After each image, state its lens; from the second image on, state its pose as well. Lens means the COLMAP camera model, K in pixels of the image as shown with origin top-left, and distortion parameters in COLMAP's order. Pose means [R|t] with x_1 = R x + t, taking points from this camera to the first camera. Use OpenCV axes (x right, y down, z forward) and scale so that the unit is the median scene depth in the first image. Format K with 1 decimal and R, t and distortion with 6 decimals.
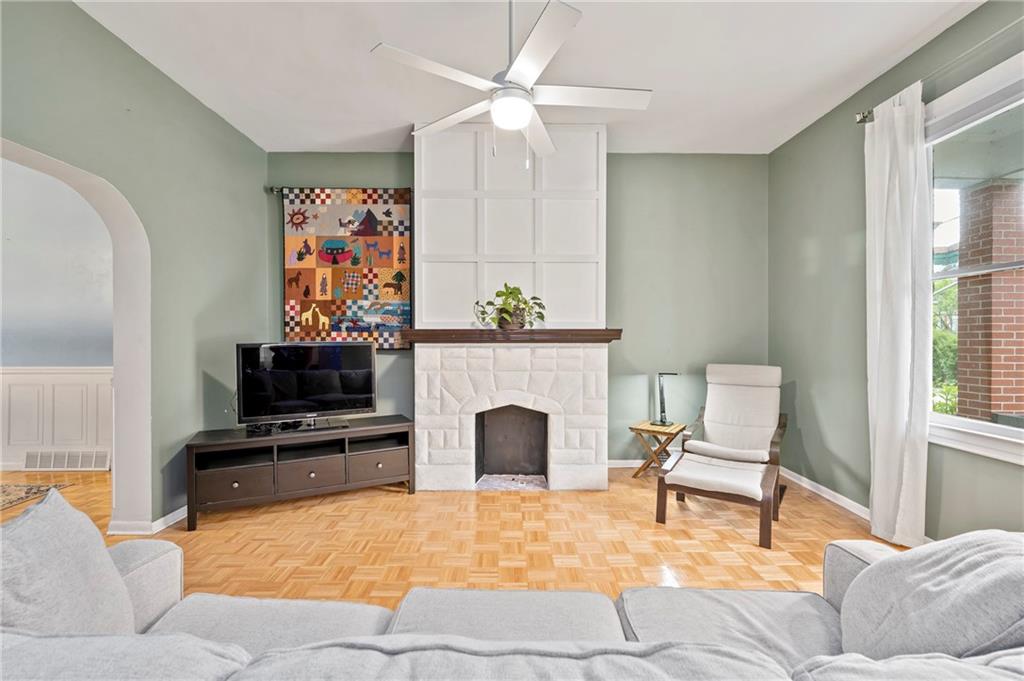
lens RADIAL K [[452.6, 0, 515.2], [0, 452.6, 342.7], [0, 0, 1]] dist [0.000766, -0.000571]
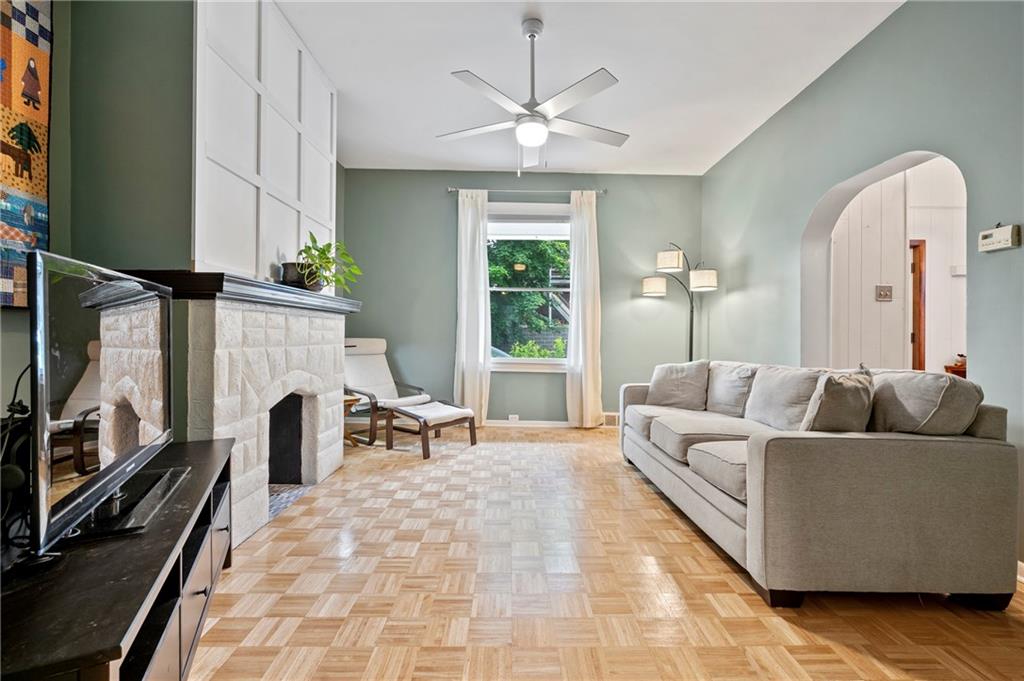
lens RADIAL K [[452.6, 0, 514.2], [0, 452.6, 336.9], [0, 0, 1]] dist [0.000766, -0.000571]
pose [[-0.003249, -0.001633, 0.999993, -0.779906], [0.004509, 0.999988, 0.001648, 0.048076], [-0.999985, 0.004515, -0.003242, 0.631688]]
